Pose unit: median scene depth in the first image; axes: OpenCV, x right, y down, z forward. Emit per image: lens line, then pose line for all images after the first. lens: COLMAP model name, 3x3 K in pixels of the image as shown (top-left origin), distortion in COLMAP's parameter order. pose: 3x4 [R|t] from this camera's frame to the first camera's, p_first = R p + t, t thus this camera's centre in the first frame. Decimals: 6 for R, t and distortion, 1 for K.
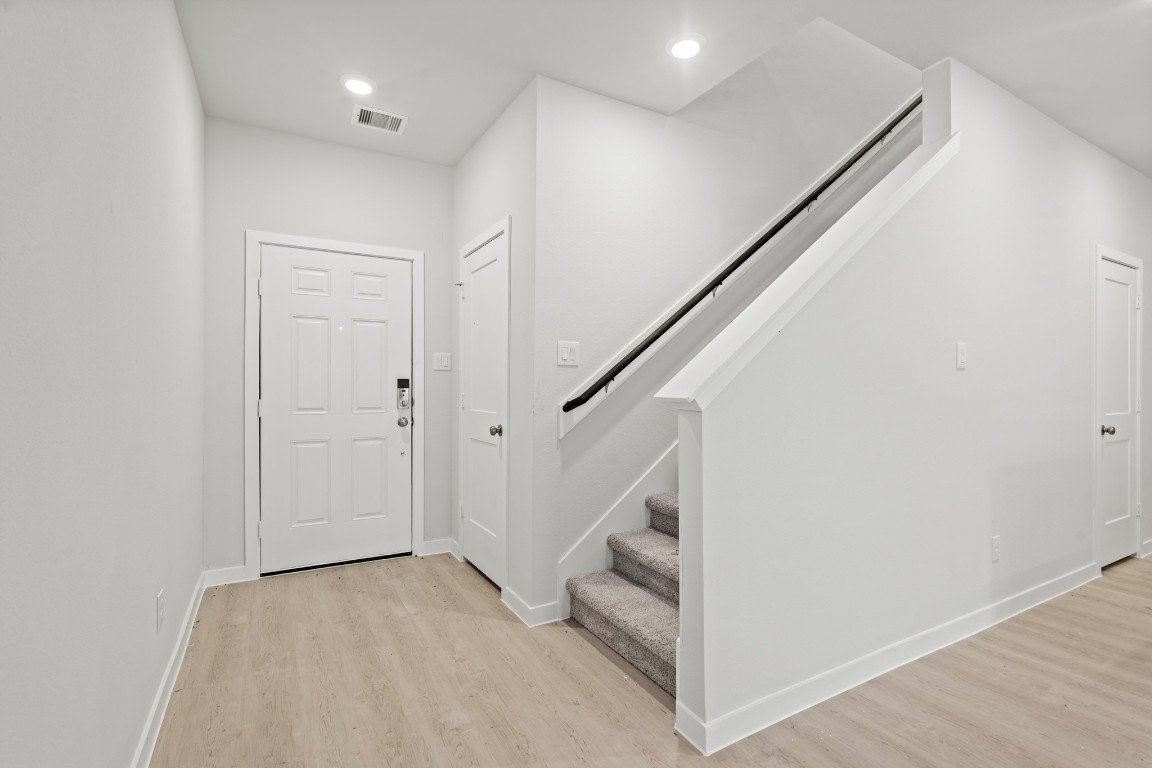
lens RADIAL K [[528.4, 0, 578.8], [0, 528.4, 388.0], [0, 0, 1]] dist [-0.003490, -0.000072]
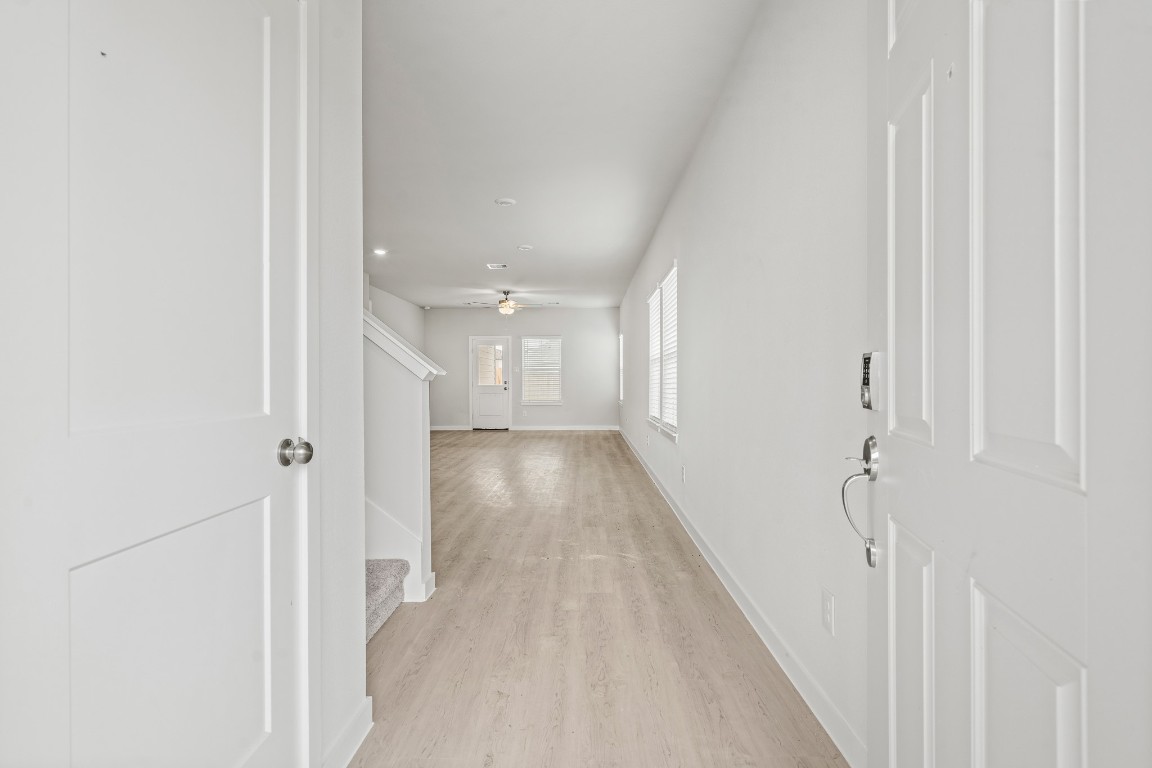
lens RADIAL K [[526.5, 0, 573.9], [0, 526.5, 378.6], [0, 0, 1]] dist [-0.002502, 0.000312]
pose [[-0.854236, -0.000233, 0.519885, -0.503747], [-0.000793, 0.999999, -0.000855, 0.020832], [-0.519885, -0.001142, -0.854236, 1.116039]]
